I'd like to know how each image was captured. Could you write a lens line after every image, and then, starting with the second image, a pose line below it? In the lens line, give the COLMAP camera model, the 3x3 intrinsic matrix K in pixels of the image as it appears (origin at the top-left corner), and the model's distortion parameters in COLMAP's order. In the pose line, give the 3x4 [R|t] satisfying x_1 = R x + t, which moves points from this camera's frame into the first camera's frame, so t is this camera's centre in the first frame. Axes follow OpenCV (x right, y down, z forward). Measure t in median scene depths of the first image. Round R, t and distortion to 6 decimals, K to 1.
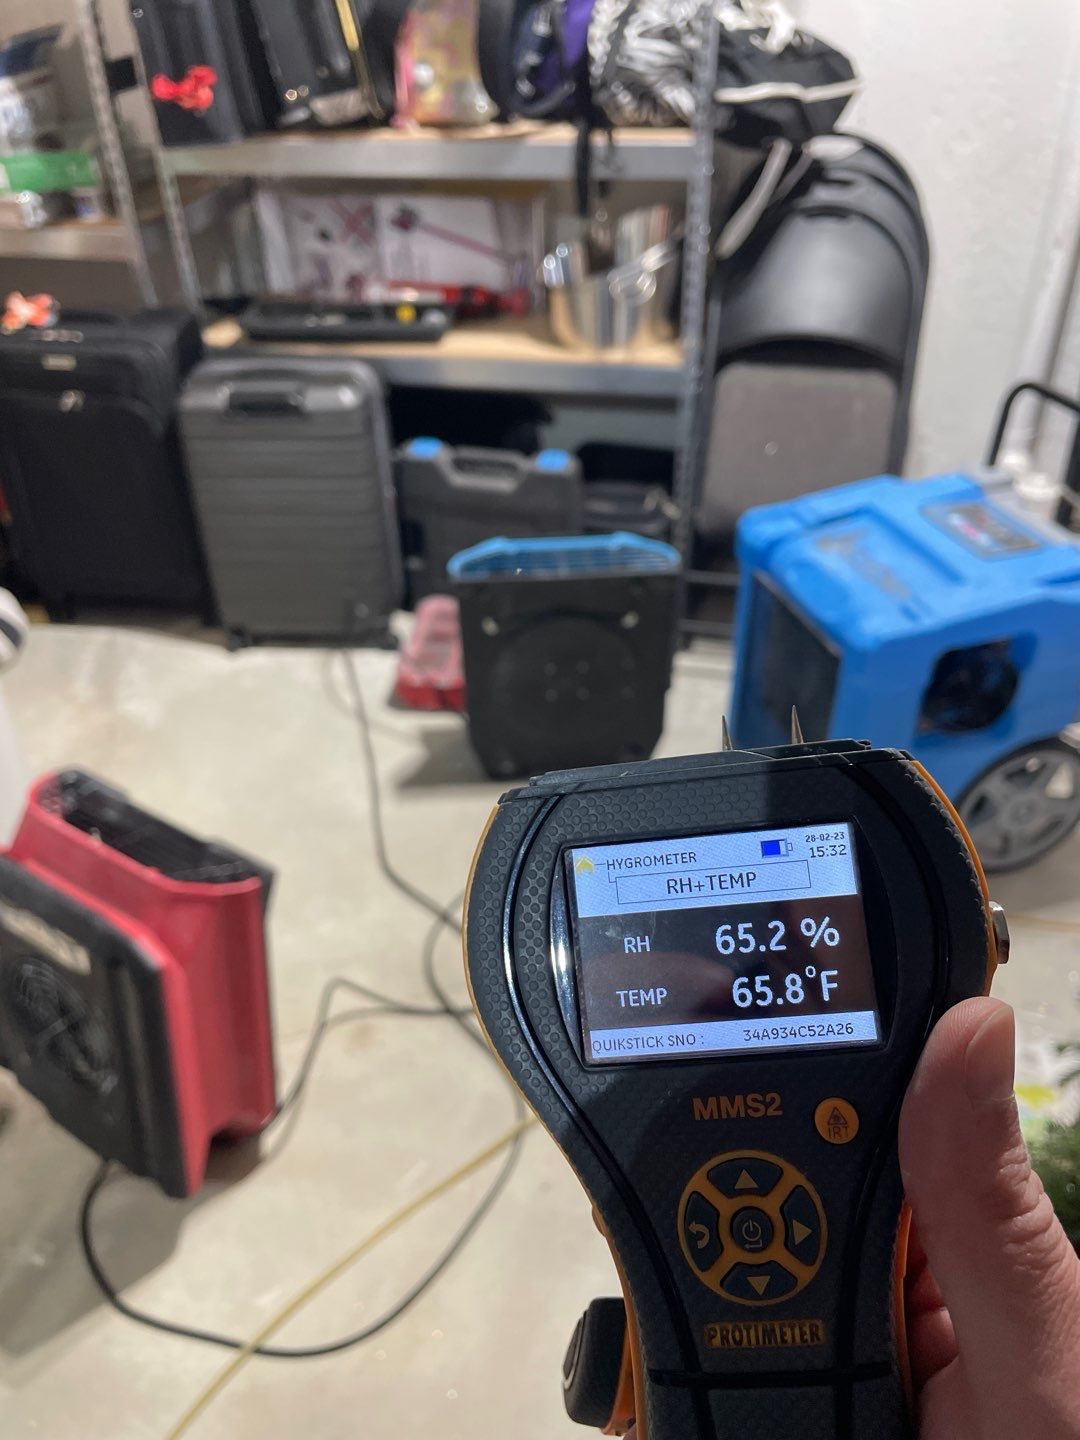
lens RADIAL K [[1096.2, 0, 540.0], [0, 1096.2, 720.0], [0, 0, 1]] dist [0.070113, -0.119668]
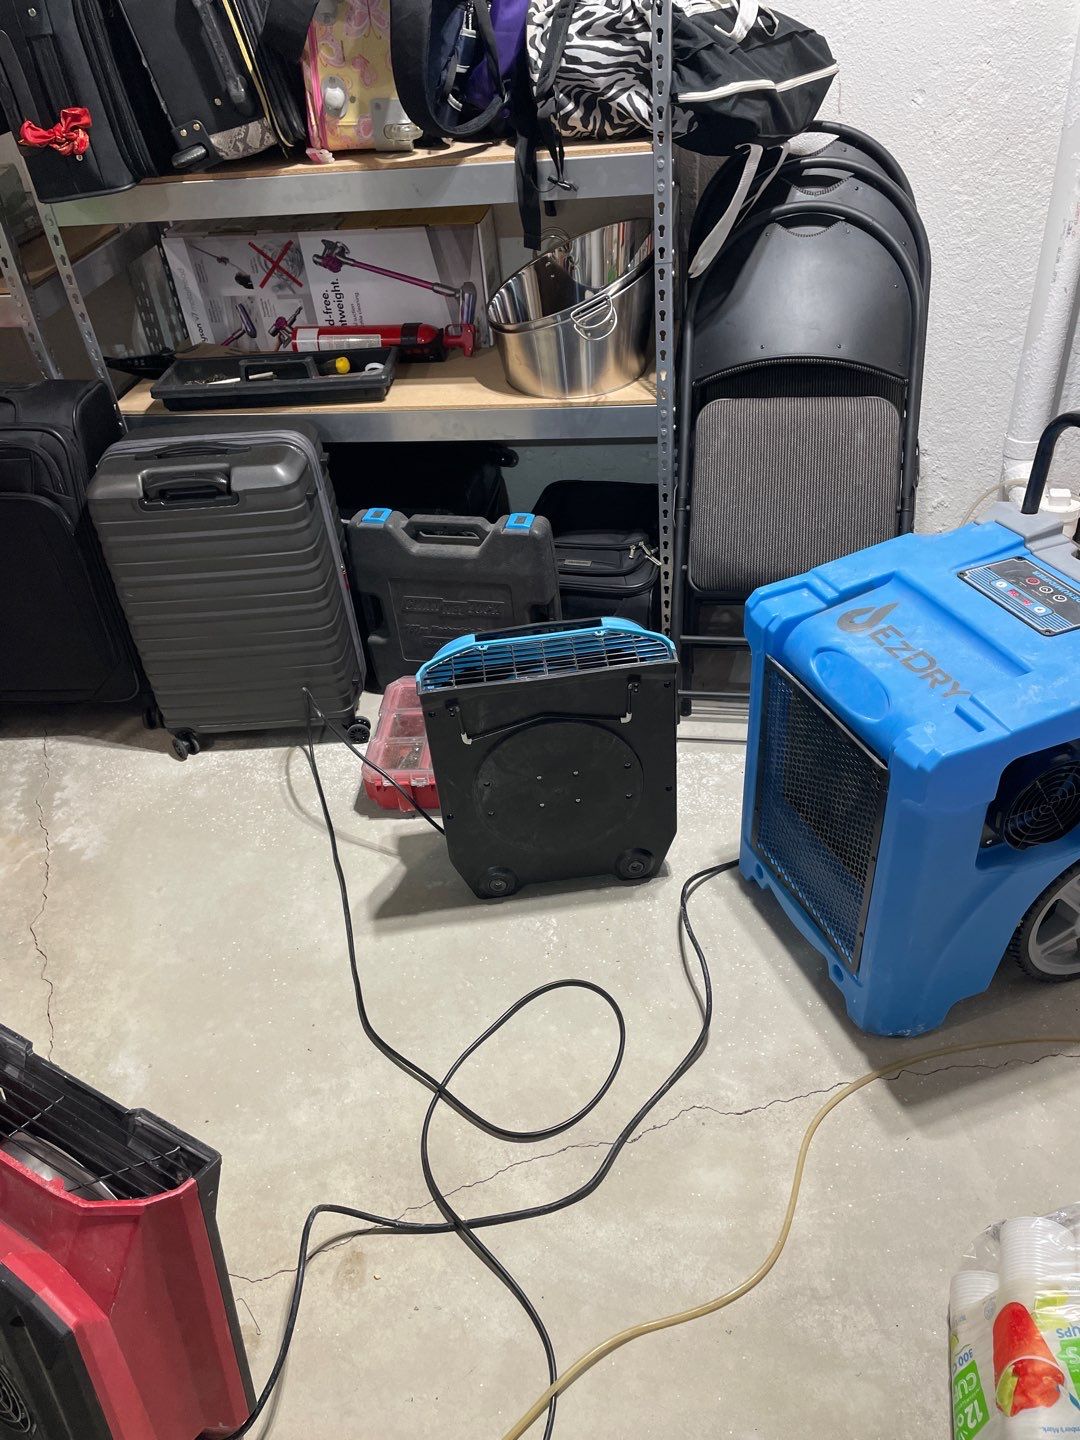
lens RADIAL K [[1096.2, 0, 537.8], [0, 1096.2, 724.3], [0, 0, 1]] dist [0.089729, -0.115064]
pose [[0.996546, -0.081902, 0.013701, -0.000157], [0.081760, 0.996595, 0.010669, -0.084748], [-0.014528, -0.009511, 0.999849, 0.115253]]
